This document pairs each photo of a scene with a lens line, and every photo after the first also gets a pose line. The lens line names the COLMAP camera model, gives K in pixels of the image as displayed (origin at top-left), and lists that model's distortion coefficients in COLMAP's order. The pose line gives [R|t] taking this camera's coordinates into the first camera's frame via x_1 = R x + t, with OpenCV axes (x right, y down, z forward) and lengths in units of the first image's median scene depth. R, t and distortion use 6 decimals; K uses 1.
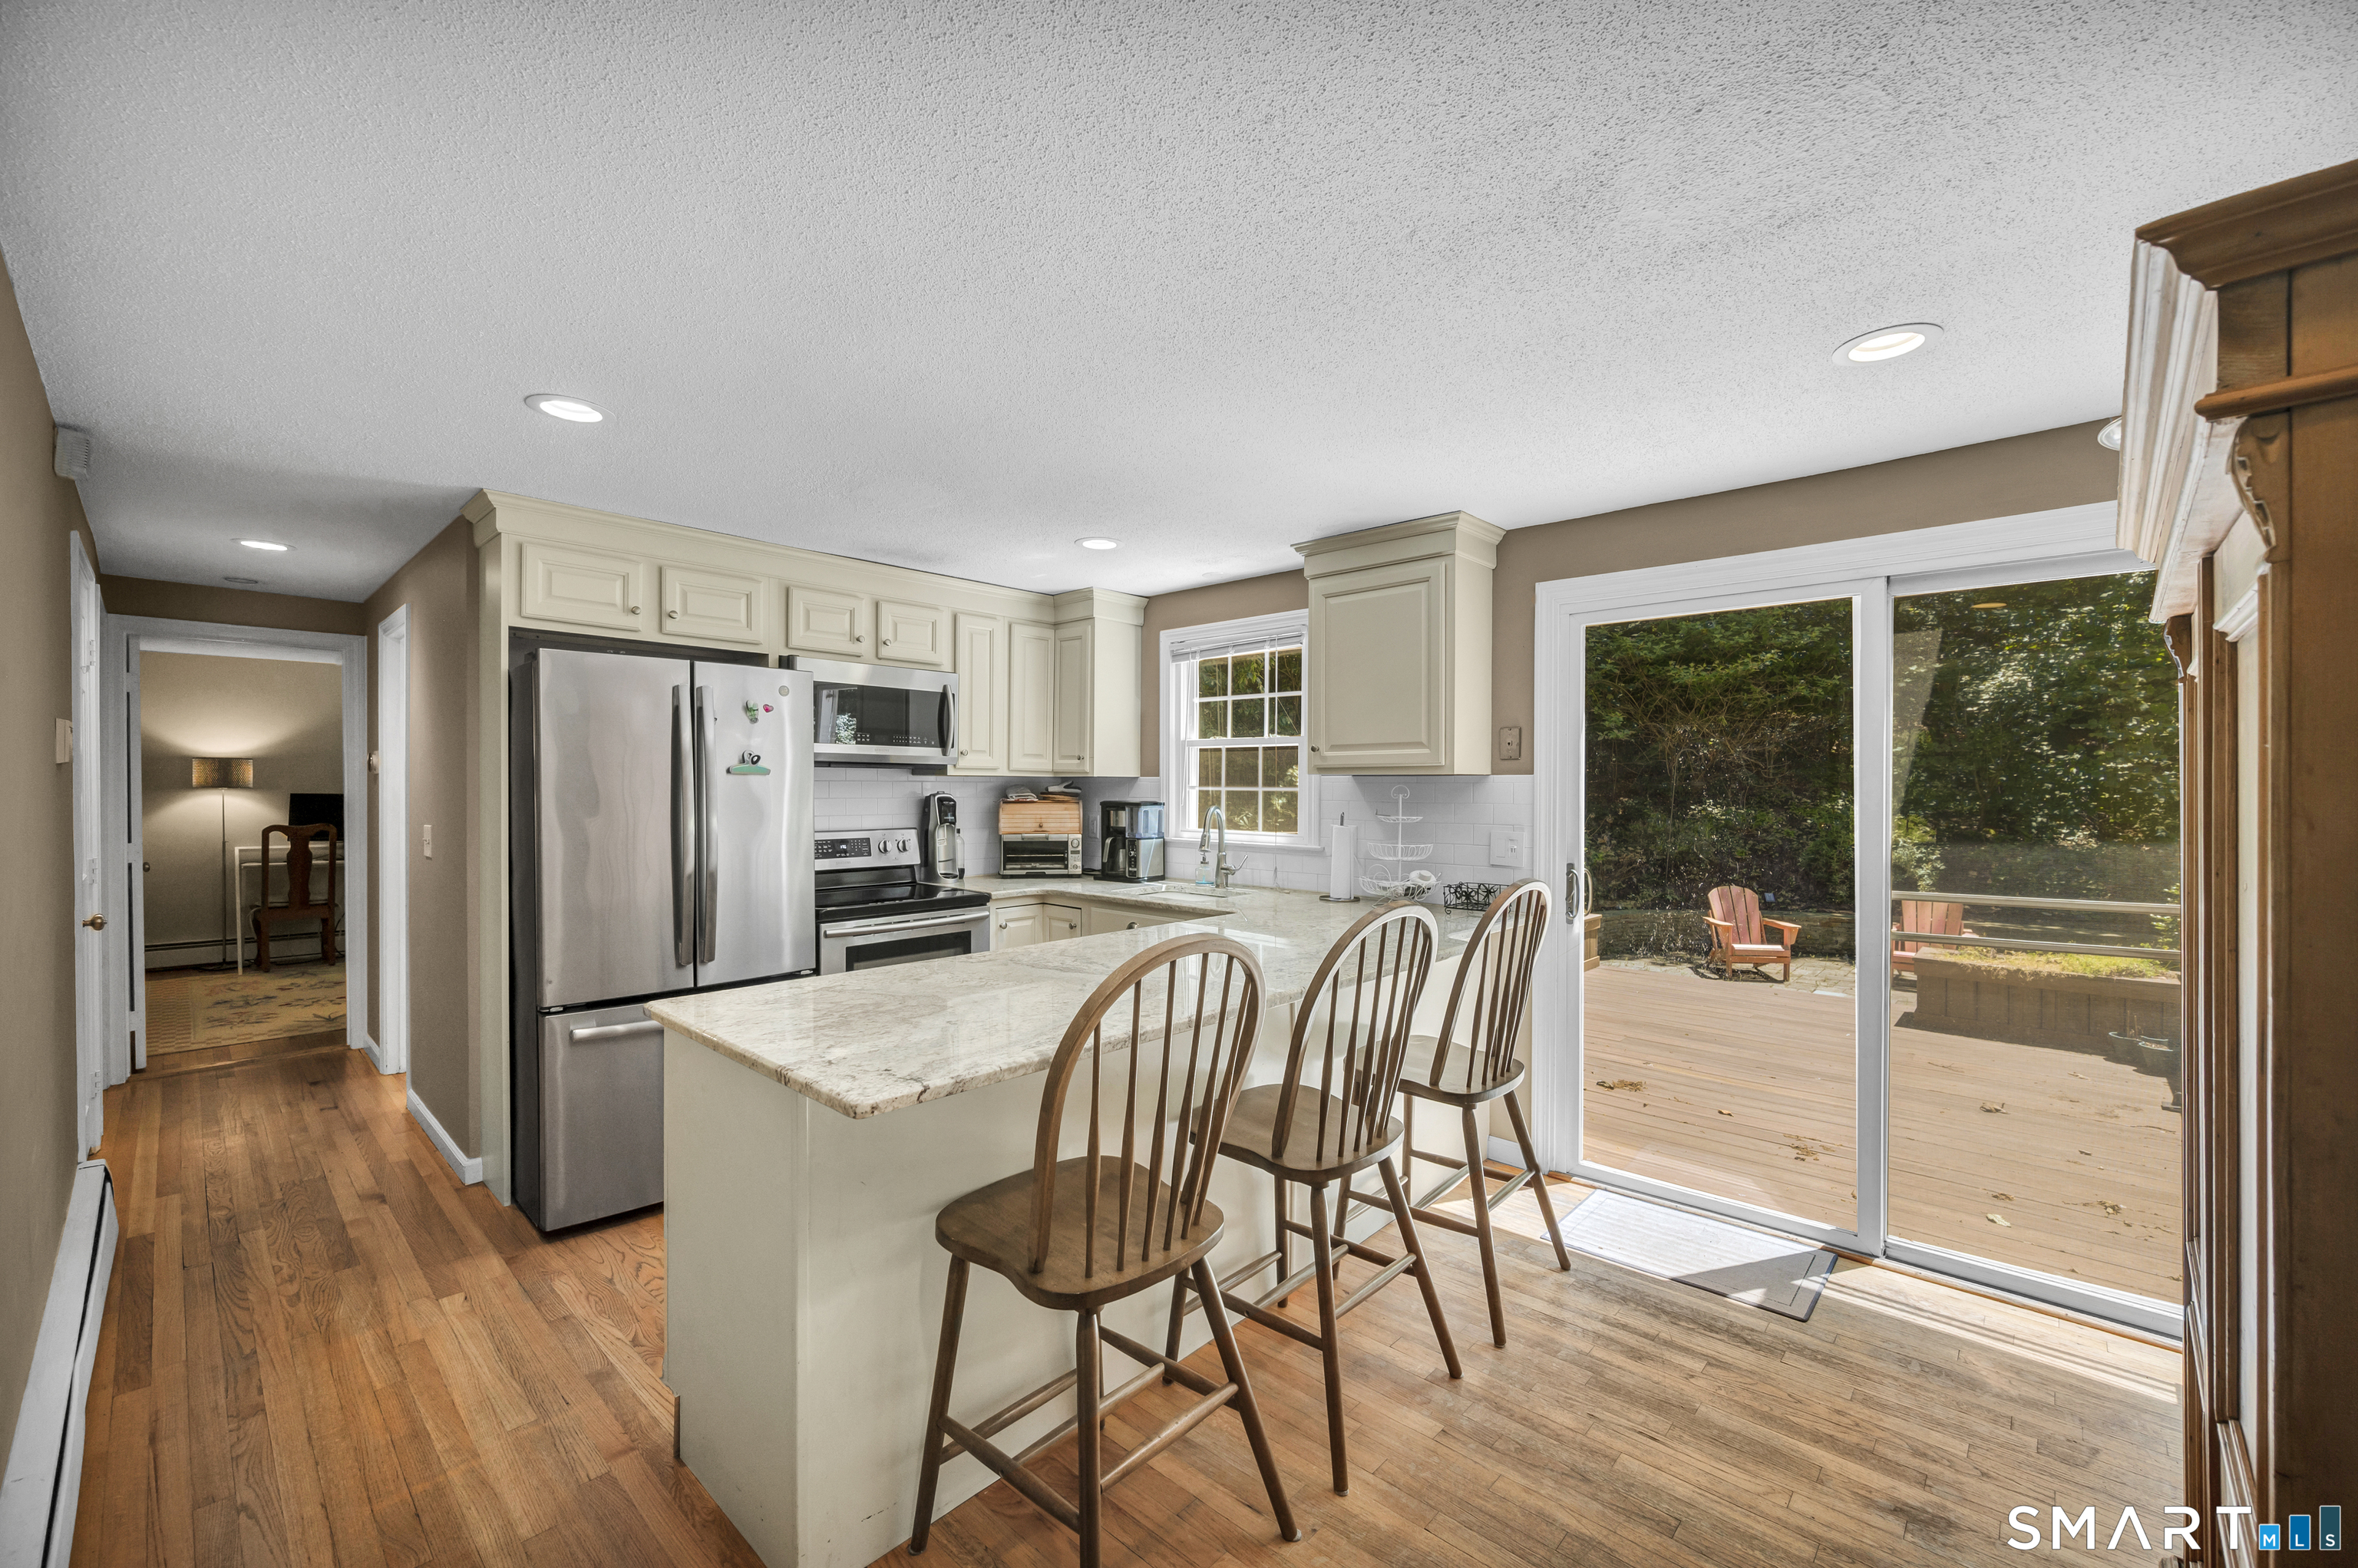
lens RADIAL K [[954.7, 0, 1179.0], [0, 954.7, 784.0], [0, 0, 1]] dist [-0.000944, -0.000330]
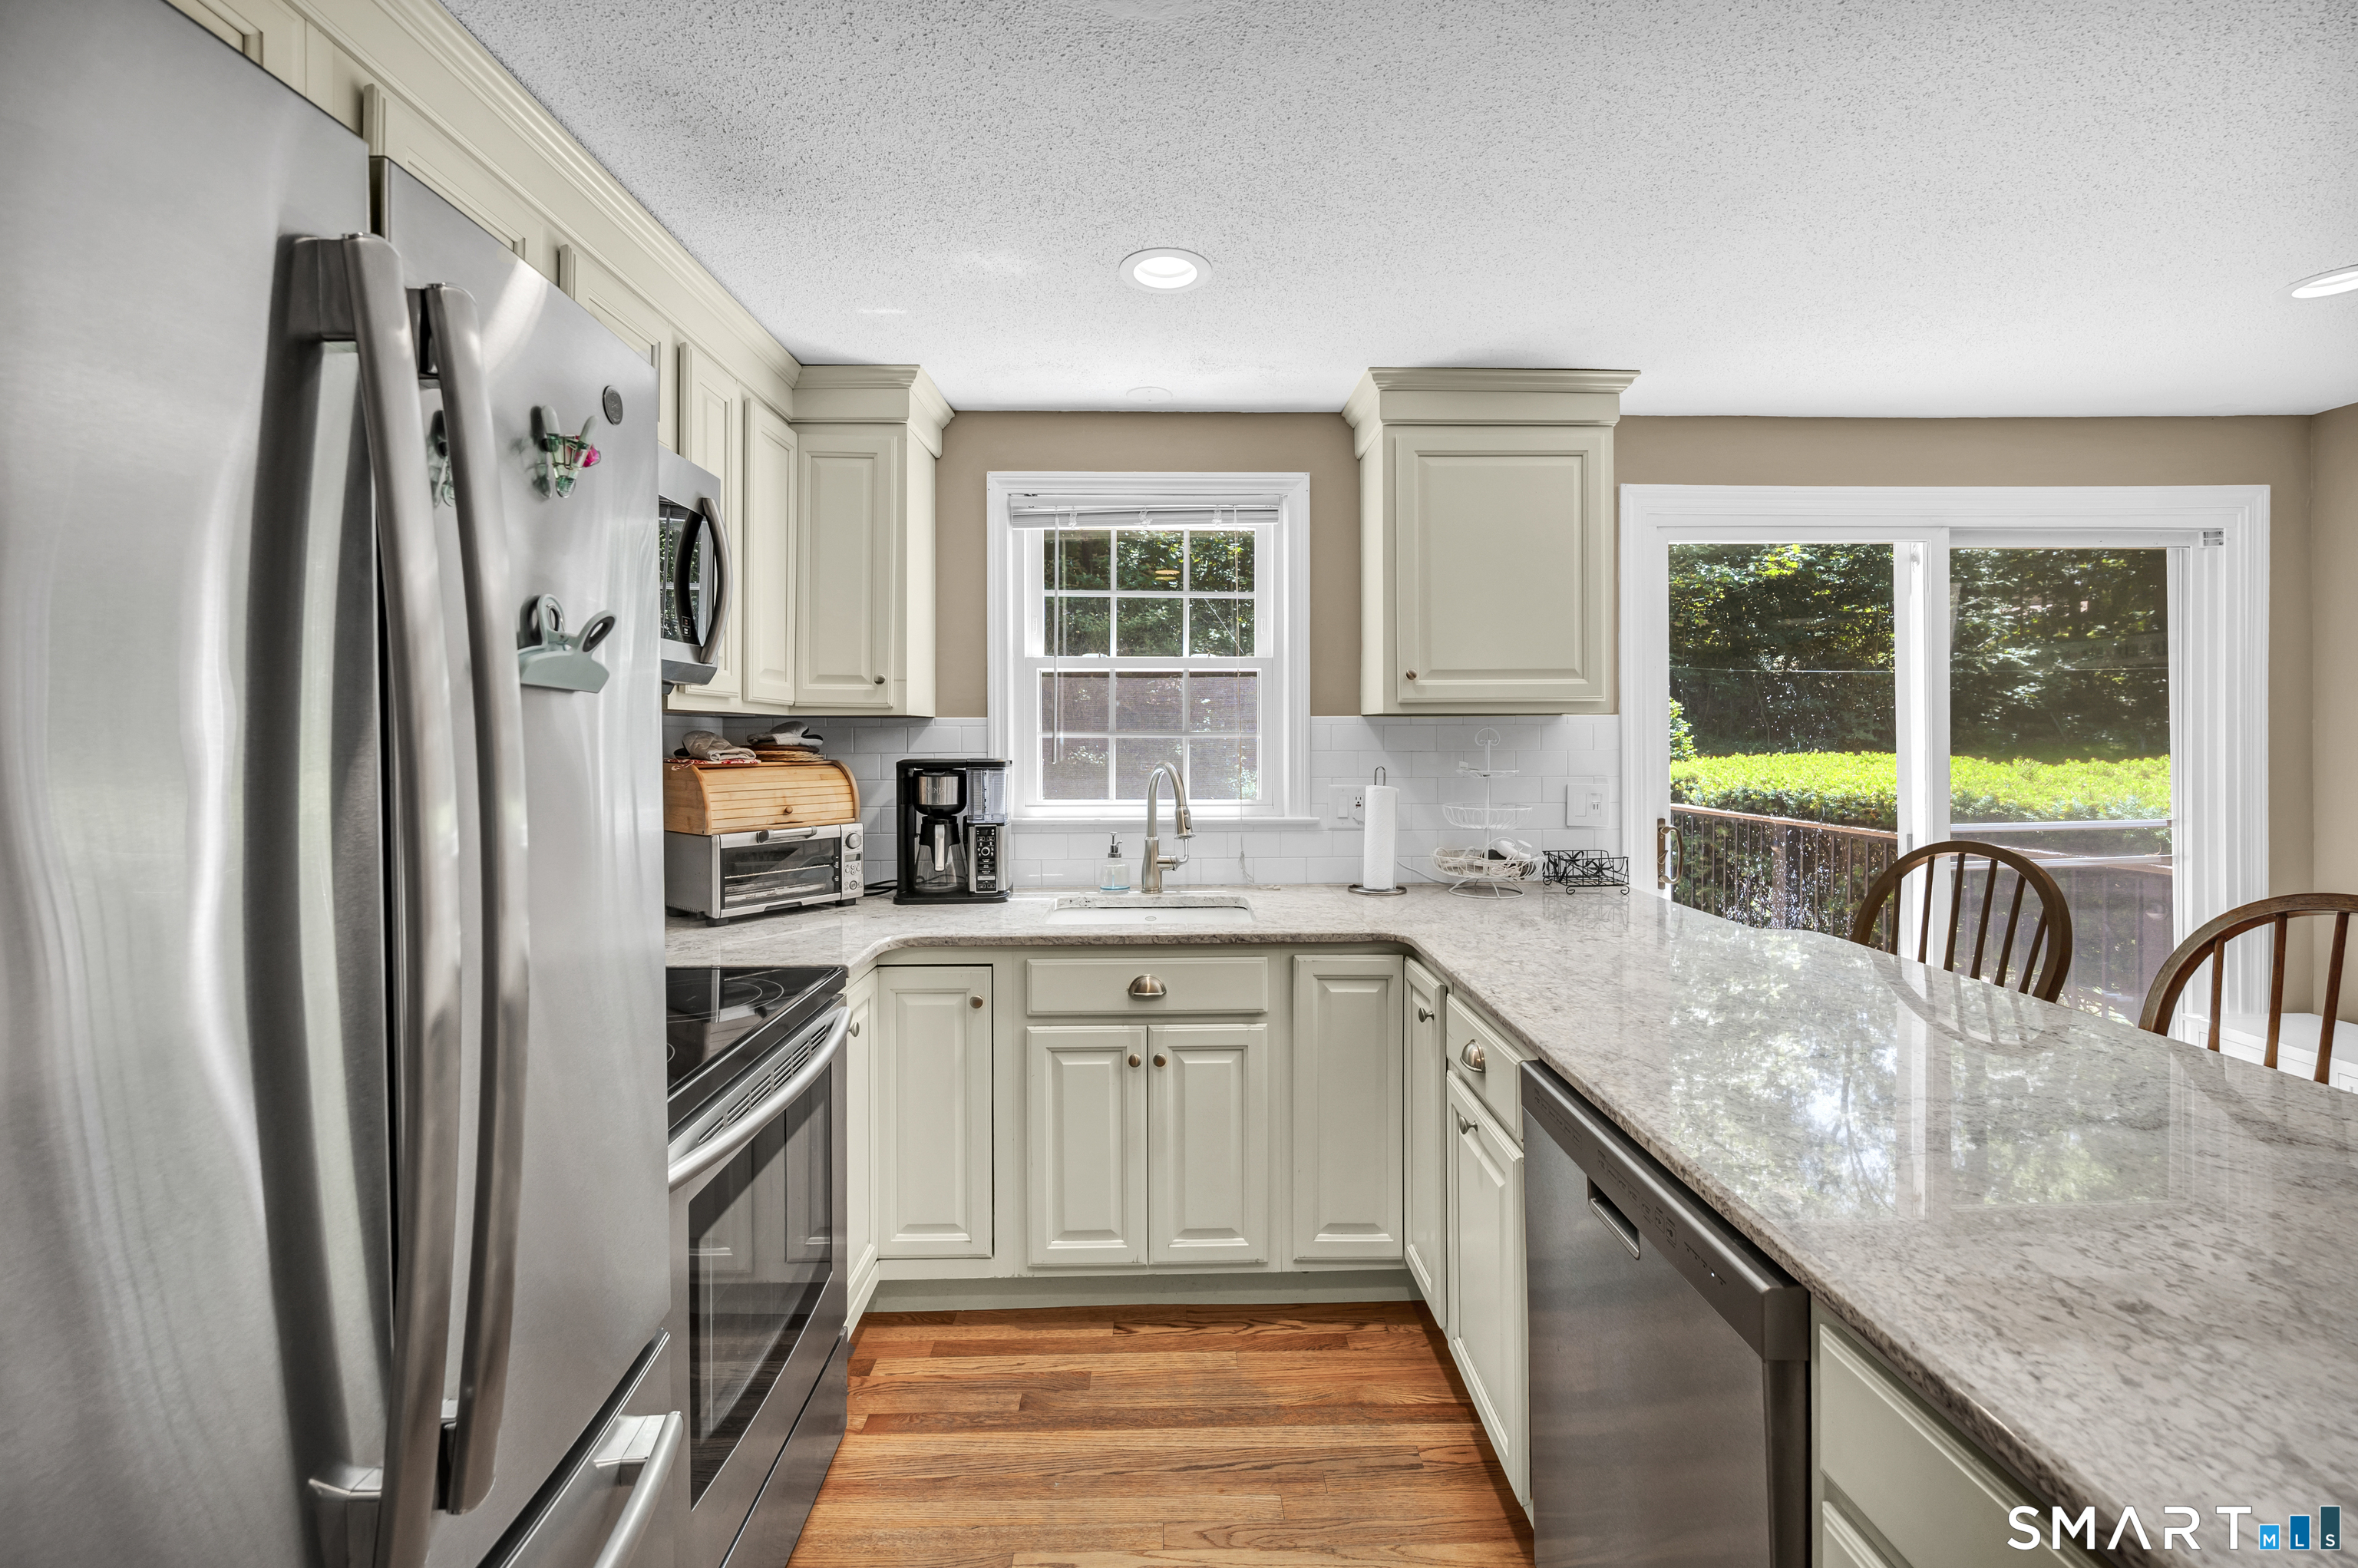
lens RADIAL K [[974.2, 0, 1178.8], [0, 974.2, 739.6], [0, 0, 1]] dist [0.000894, 0.000148]
pose [[0.706498, -0.010344, 0.707639, -0.382077], [0.005078, 0.999942, 0.009546, 0.001695], [-0.707696, -0.003151, 0.706510, 0.510302]]
